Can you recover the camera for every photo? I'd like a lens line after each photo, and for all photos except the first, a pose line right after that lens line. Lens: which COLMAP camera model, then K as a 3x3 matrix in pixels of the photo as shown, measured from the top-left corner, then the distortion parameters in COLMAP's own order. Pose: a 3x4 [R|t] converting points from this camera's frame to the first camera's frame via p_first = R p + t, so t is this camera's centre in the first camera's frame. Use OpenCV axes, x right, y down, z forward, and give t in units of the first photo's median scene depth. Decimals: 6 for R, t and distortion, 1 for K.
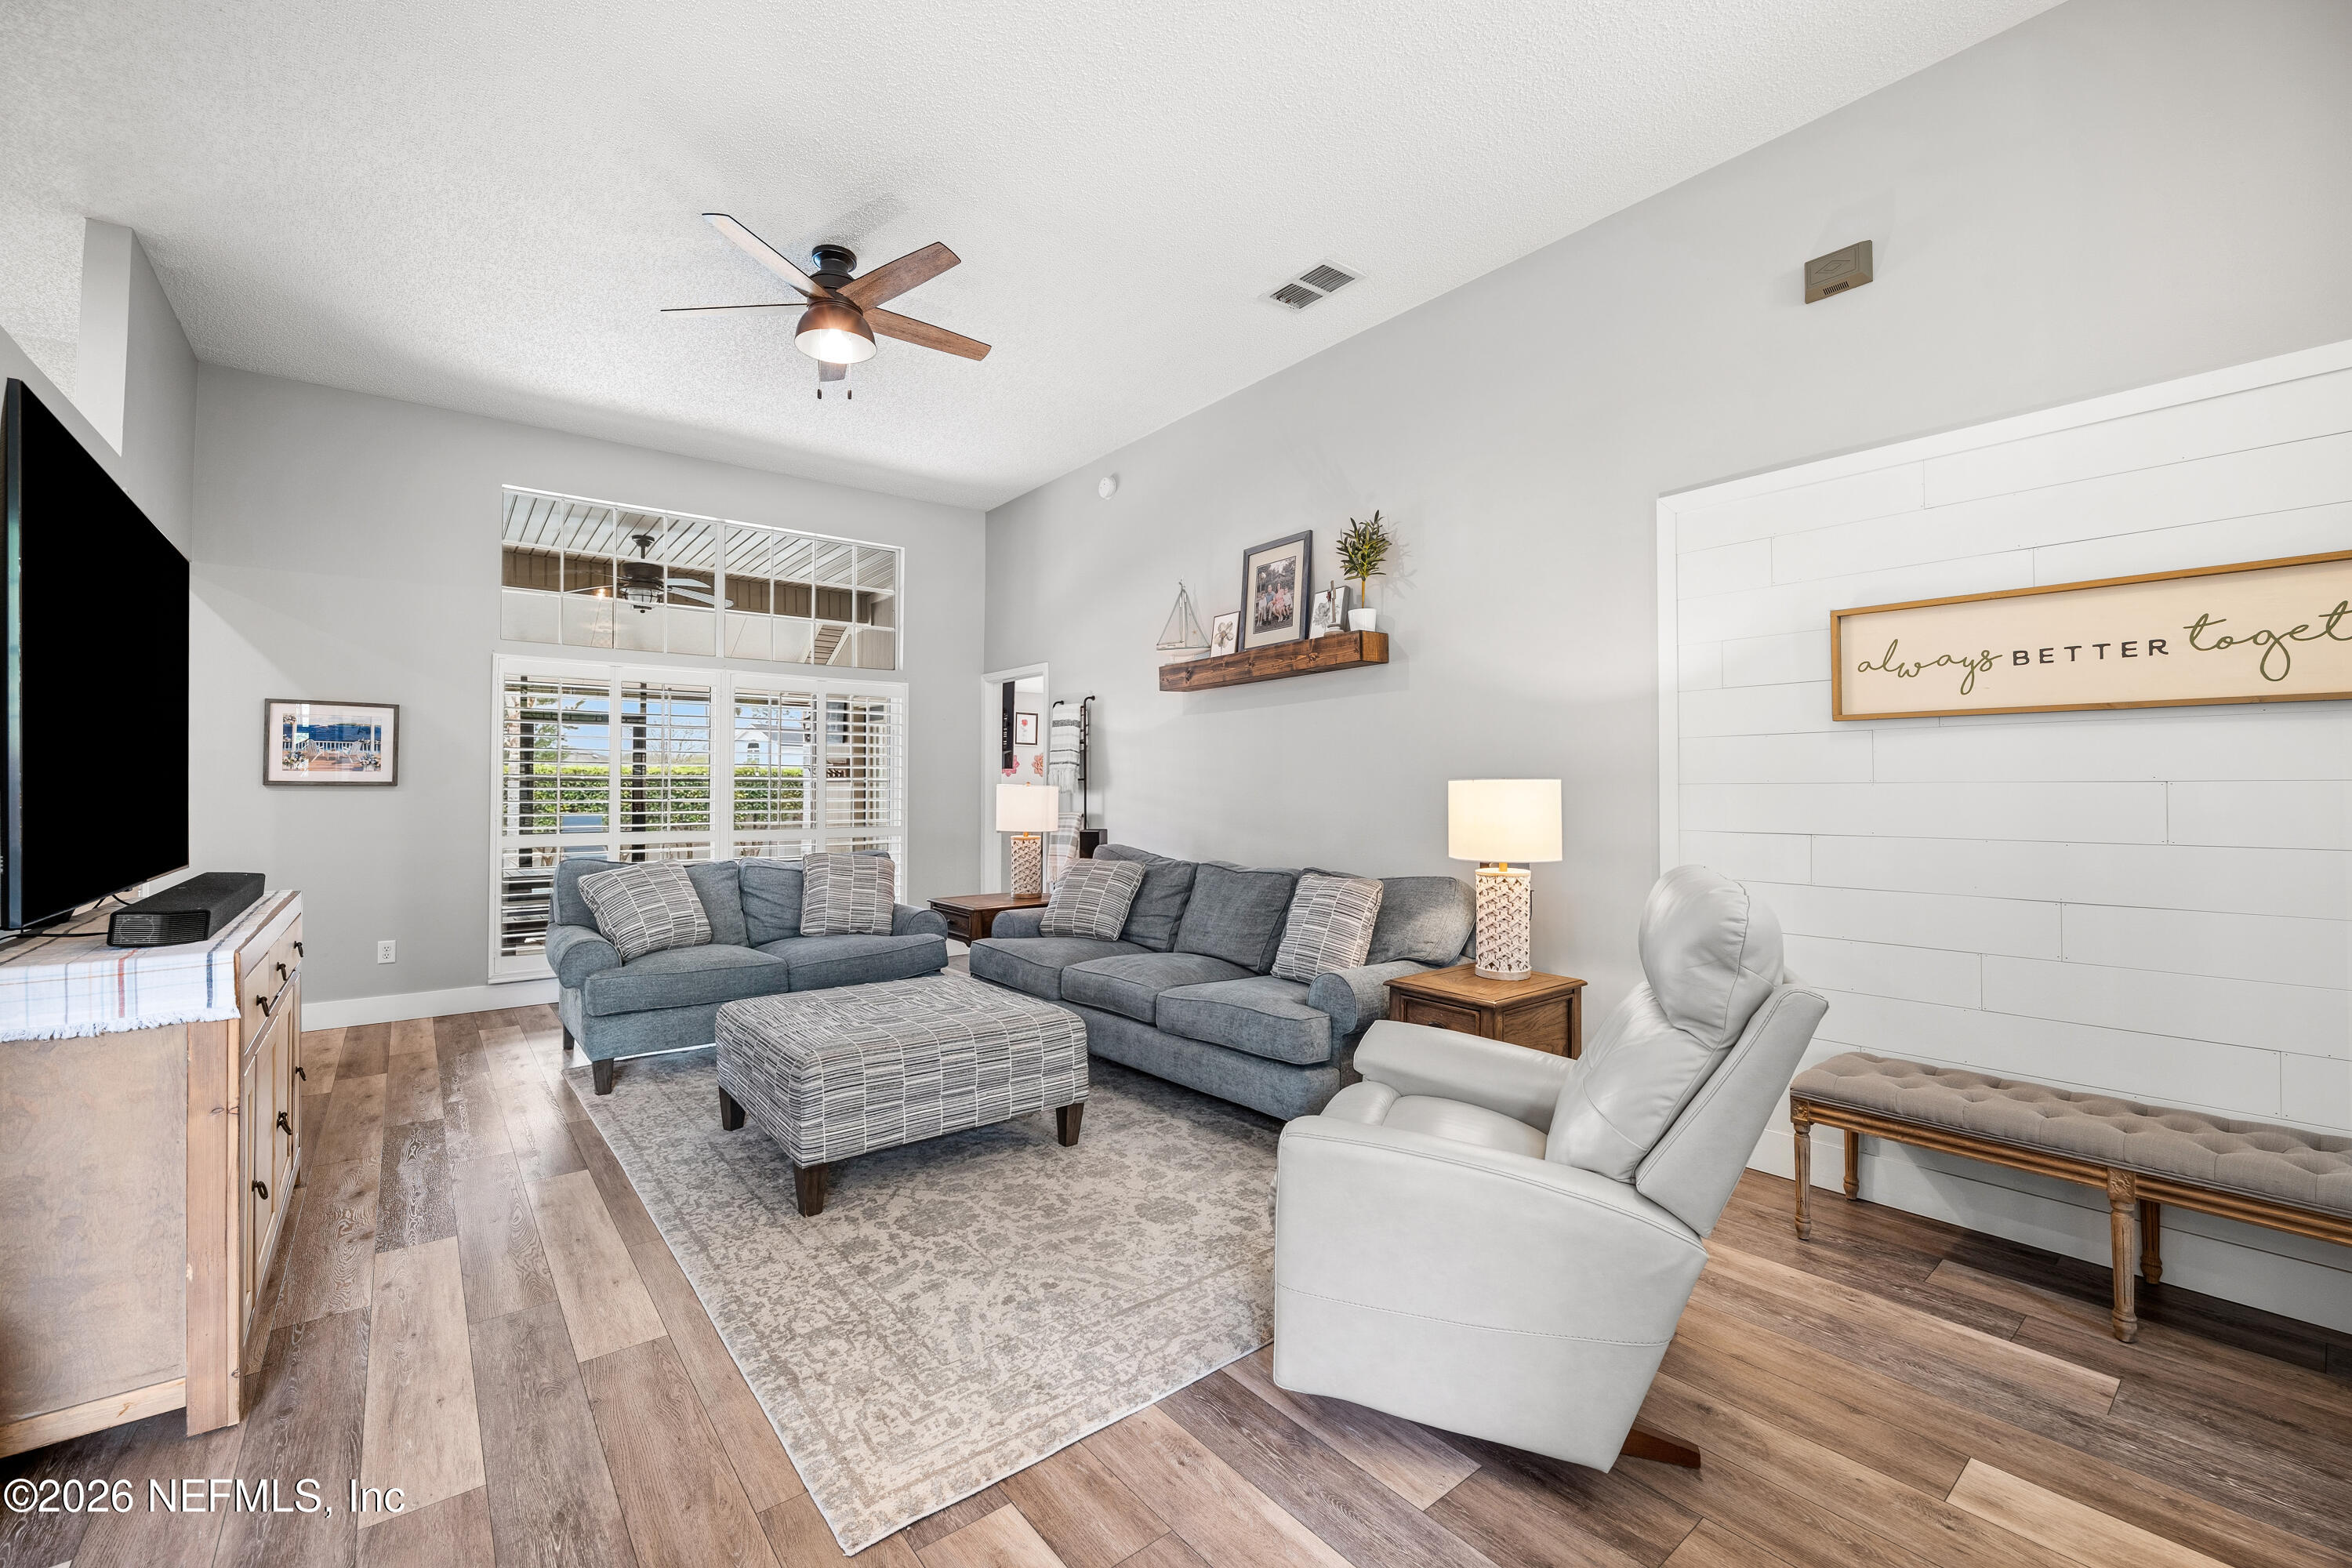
lens RADIAL K [[965.0, 0, 1202.3], [0, 965.0, 776.3], [0, 0, 1]] dist [0.001442, 0.000228]
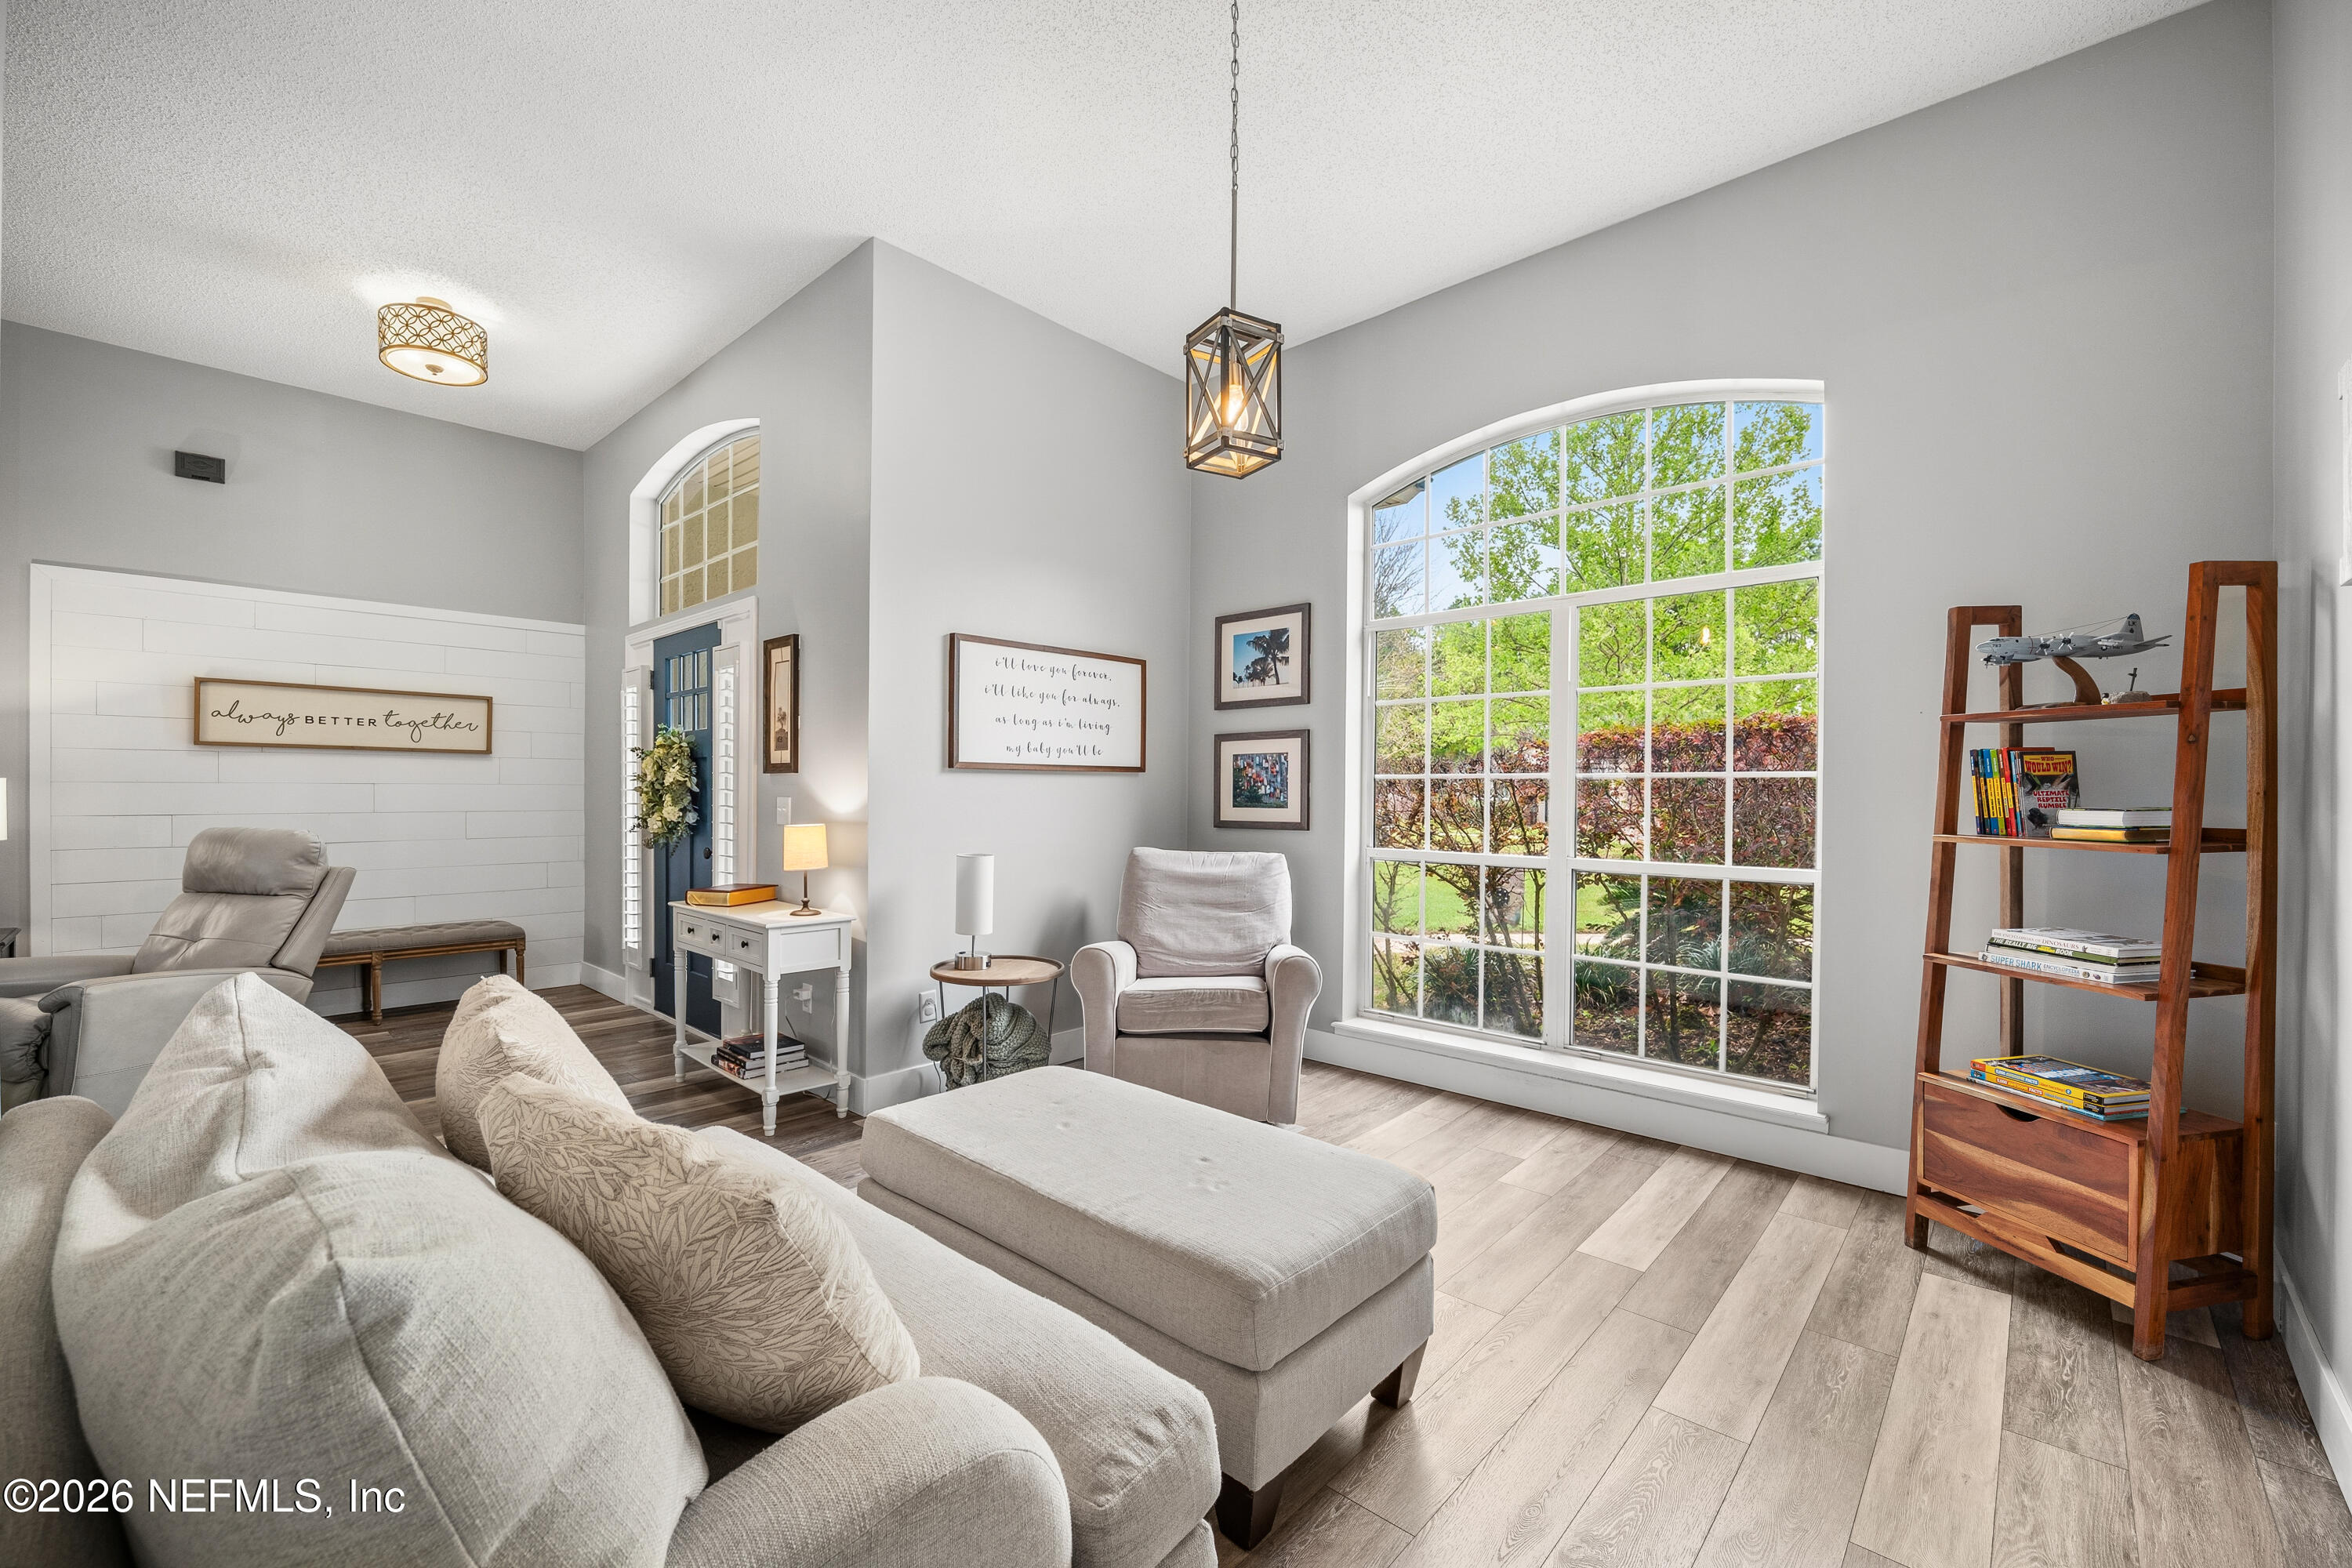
lens RADIAL K [[966.6, 0, 1159.6], [0, 966.6, 790.7], [0, 0, 1]] dist [-0.016056, -0.000080]
pose [[-0.105903, 0.004213, 0.994368, -0.727334], [-0.015239, 0.999867, -0.005859, 0.002671], [-0.994260, -0.015773, -0.105824, -0.290423]]
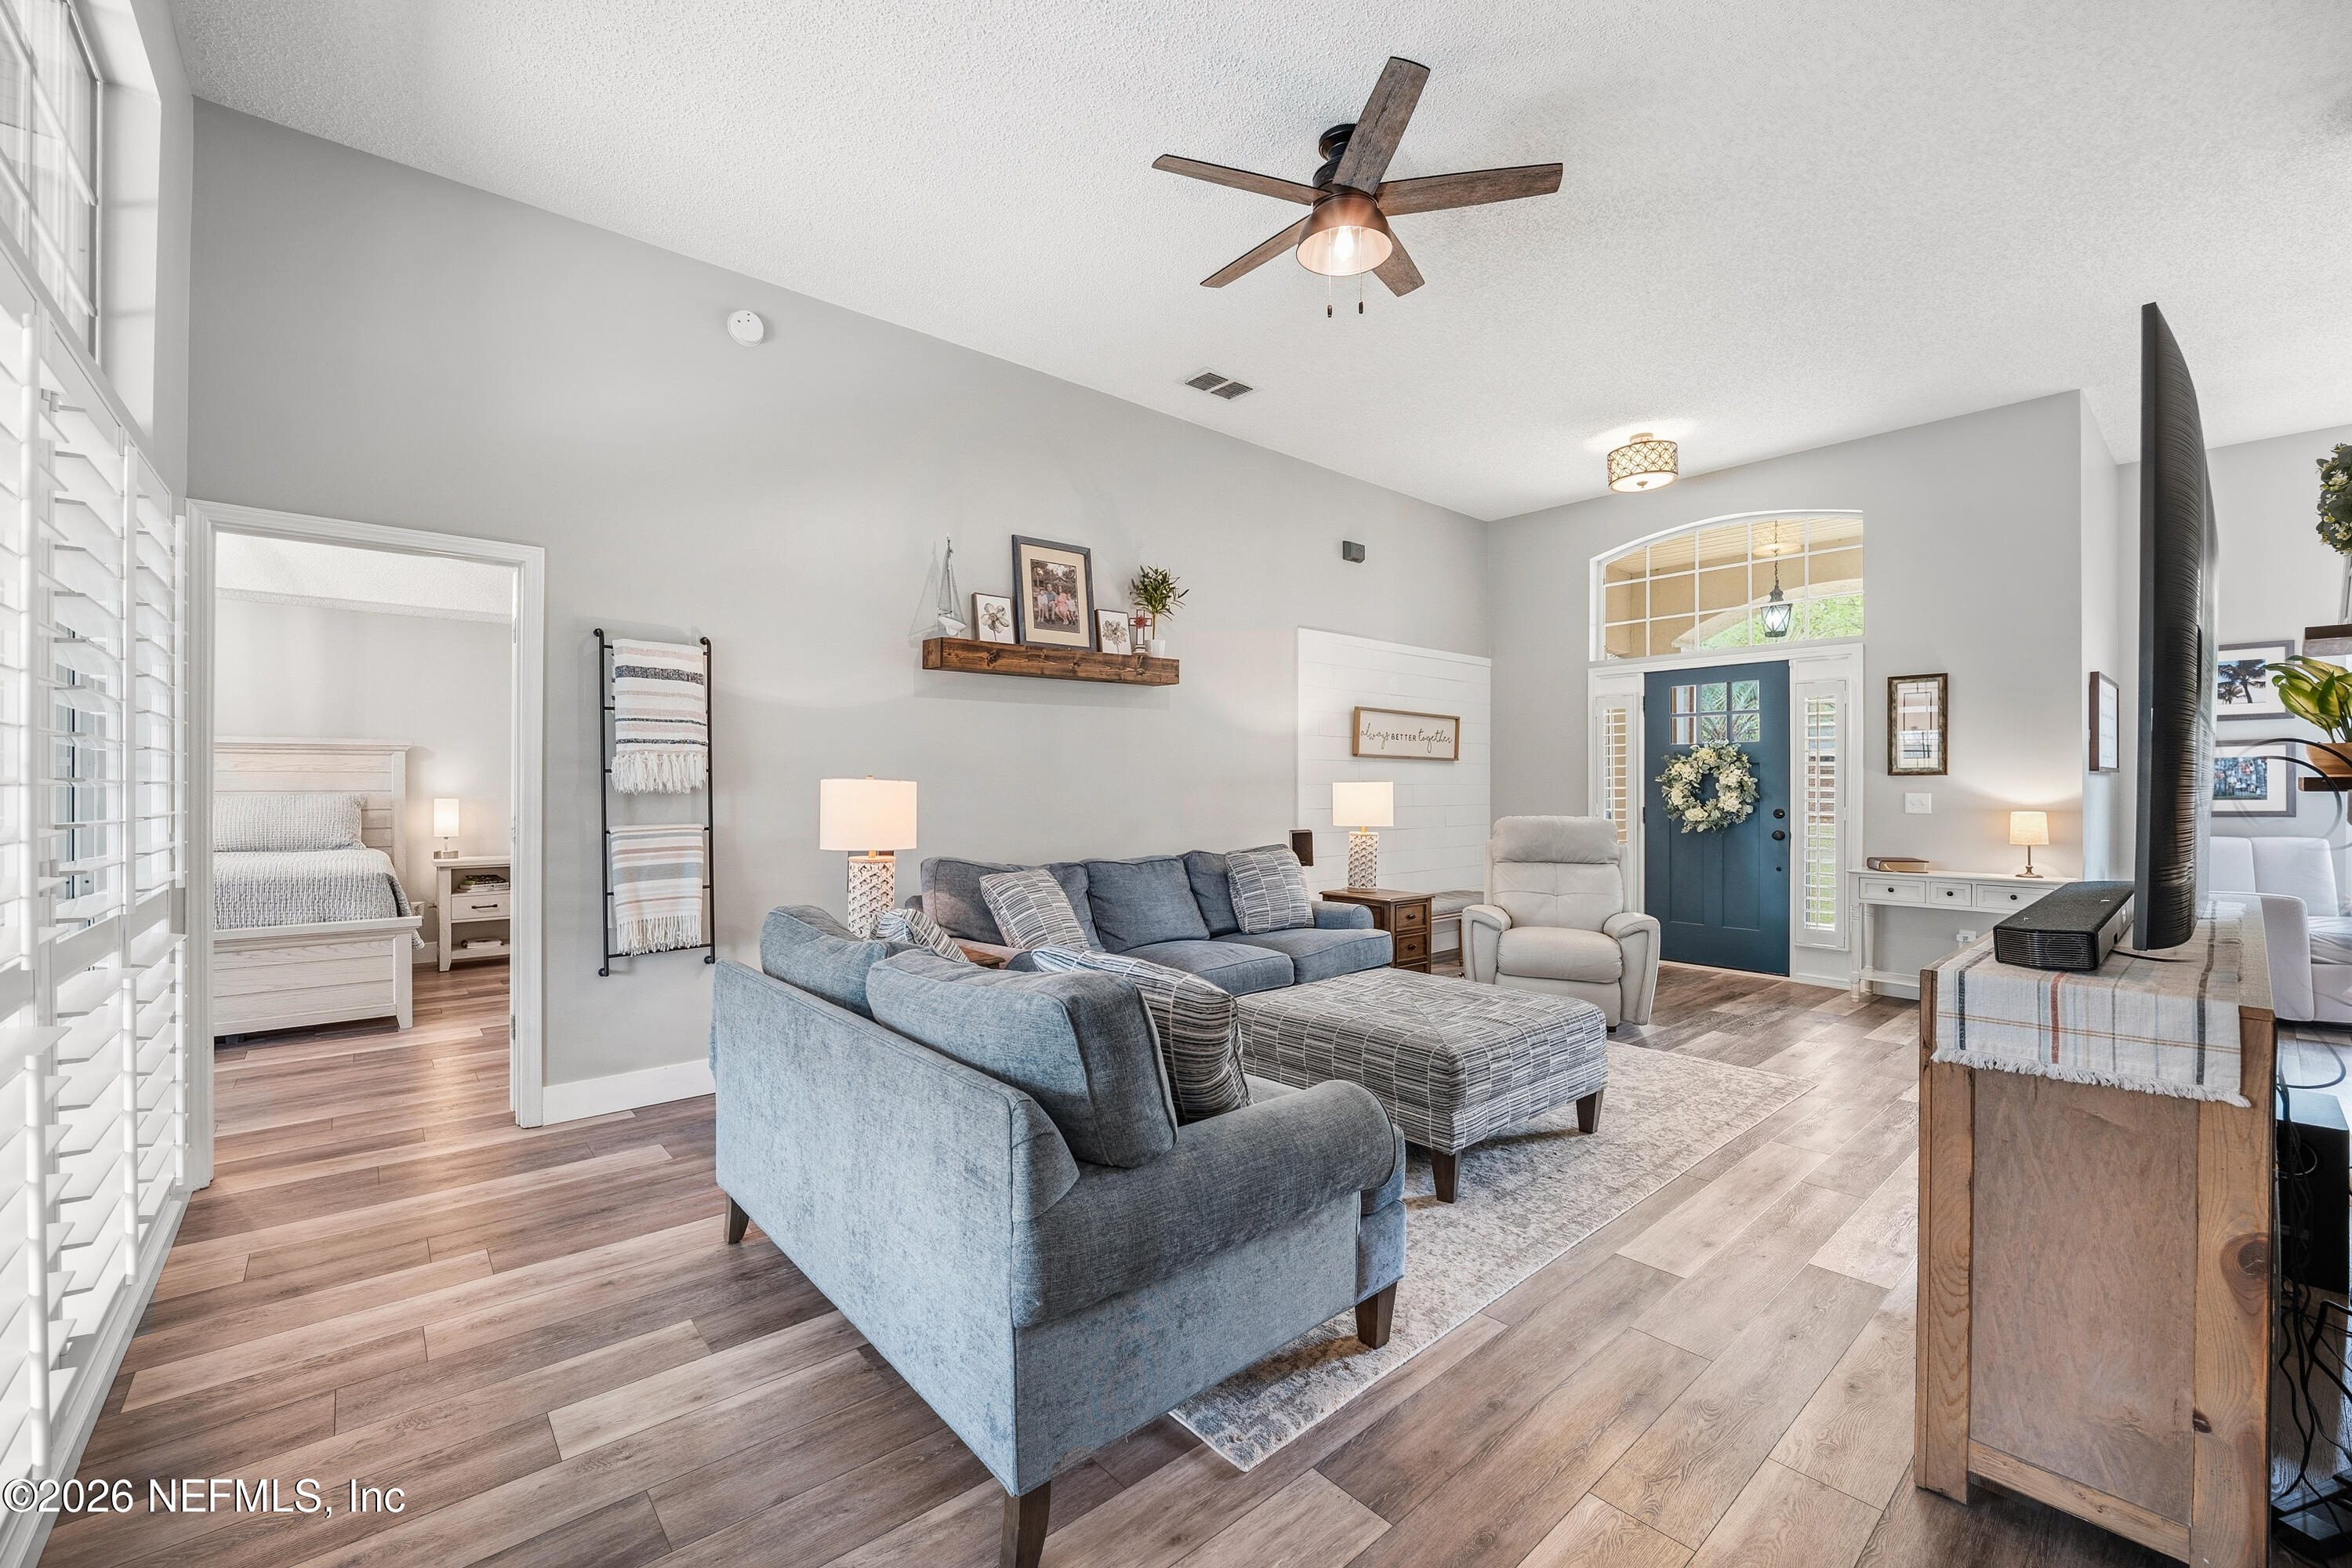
lens RADIAL K [[943.7, 0, 1176.0], [0, 943.7, 784.0], [0, 0, 1]] dist [-0.003505, -0.000284]
pose [[-0.007529, 0.006254, 0.999952, -0.987249], [-0.011100, 0.999918, -0.006337, 0.015839], [-0.999910, -0.011147, -0.007459, 0.945128]]
